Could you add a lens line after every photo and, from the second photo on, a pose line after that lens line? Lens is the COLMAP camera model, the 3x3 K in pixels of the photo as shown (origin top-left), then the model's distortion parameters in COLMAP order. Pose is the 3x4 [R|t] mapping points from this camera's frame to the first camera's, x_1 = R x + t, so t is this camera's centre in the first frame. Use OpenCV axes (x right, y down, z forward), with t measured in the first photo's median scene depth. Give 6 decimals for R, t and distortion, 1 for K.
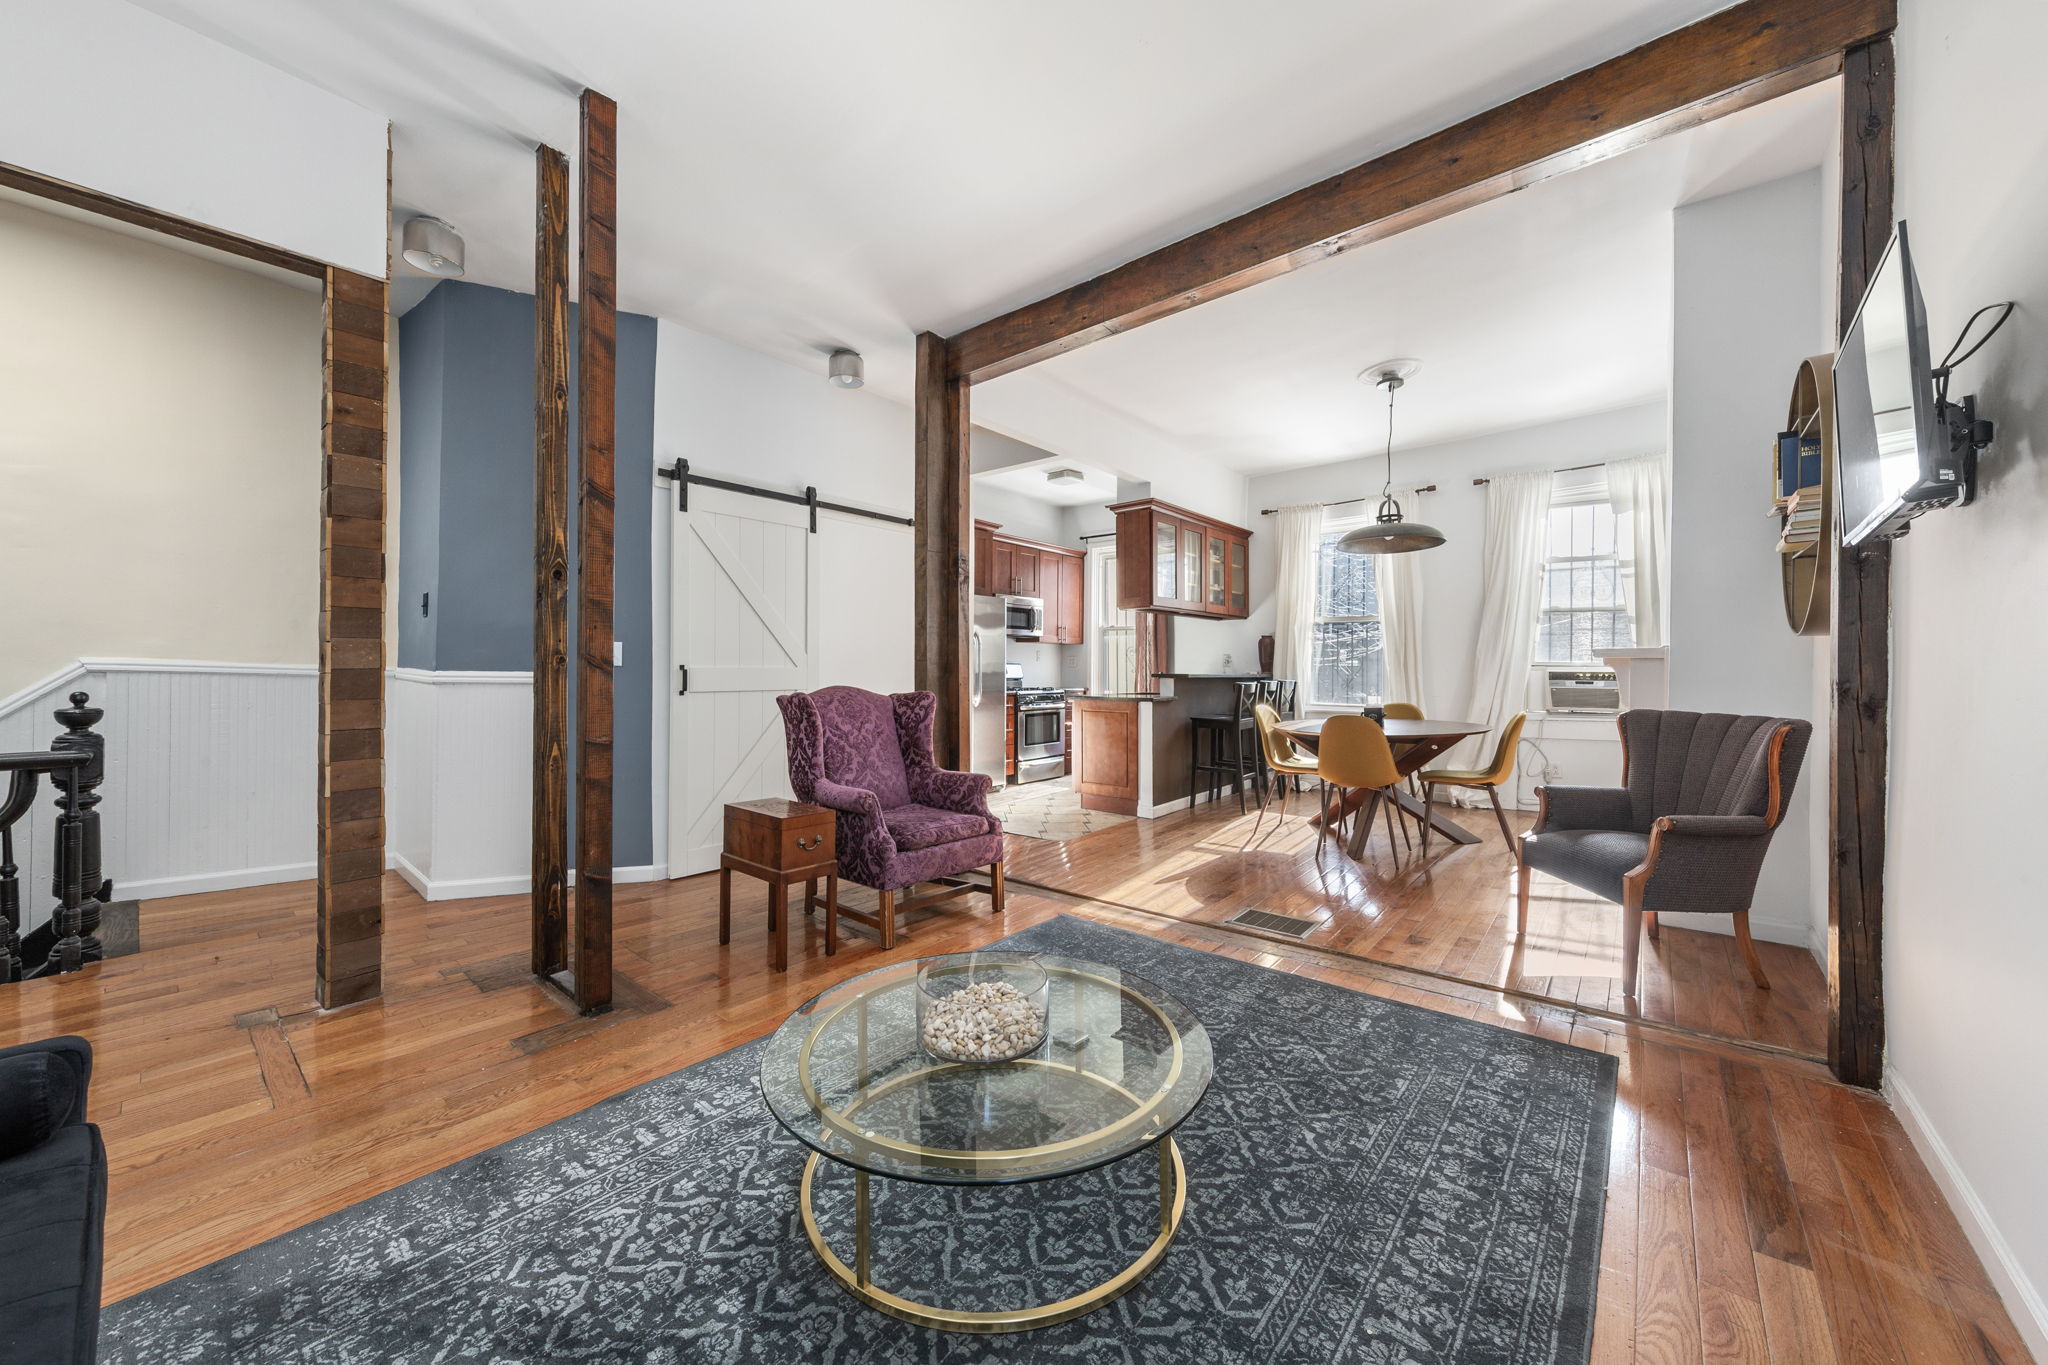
lens RADIAL K [[755.4, 0, 1033.1], [0, 755.4, 682.7], [0, 0, 1]] dist [0.000123, 0.000046]
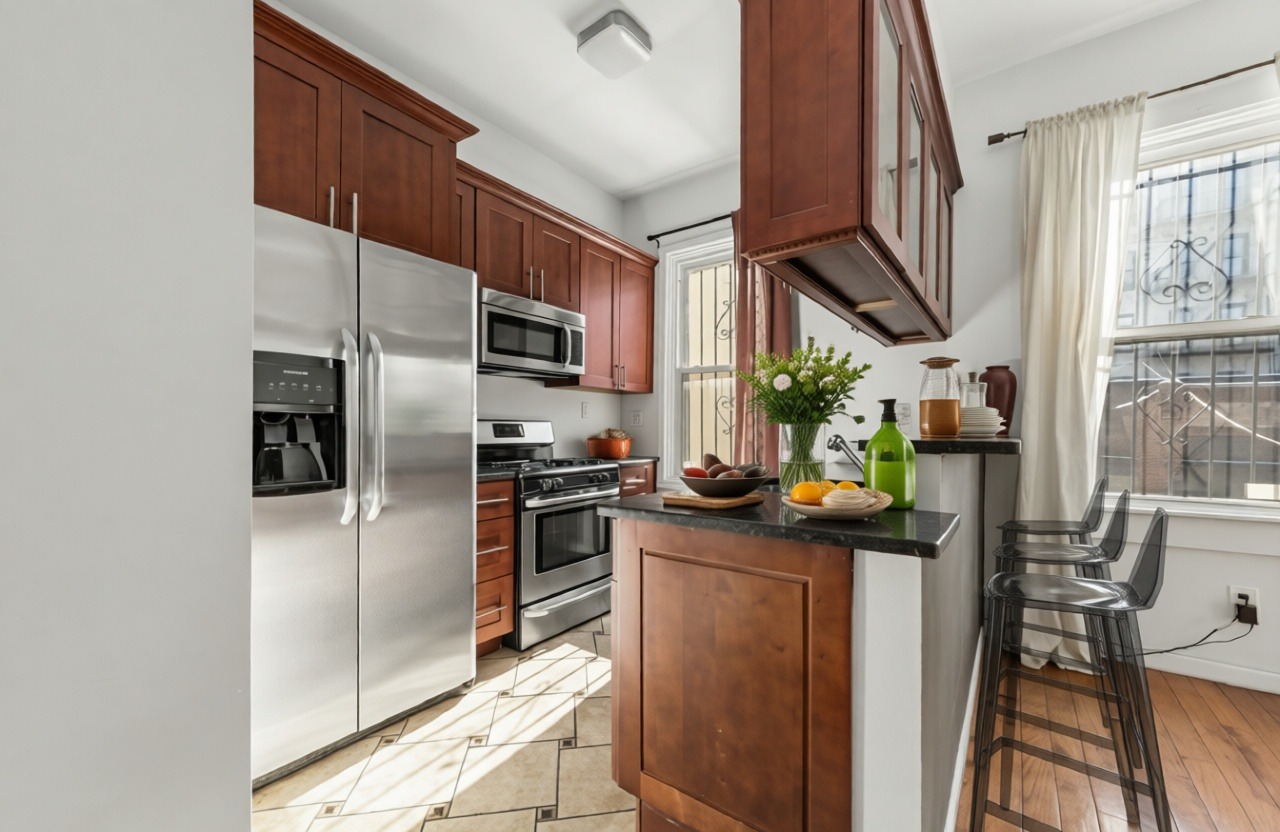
lens RADIAL K [[498.0, 0, 640.0], [0, 498.0, 433.5], [0, 0, 1]] dist [0.000118, 0.000026]
pose [[0.999112, 0.007103, 0.041531, 0.040069], [-0.006438, 0.999850, -0.016102, -0.008163], [-0.041639, 0.015820, 0.999007, 0.592358]]
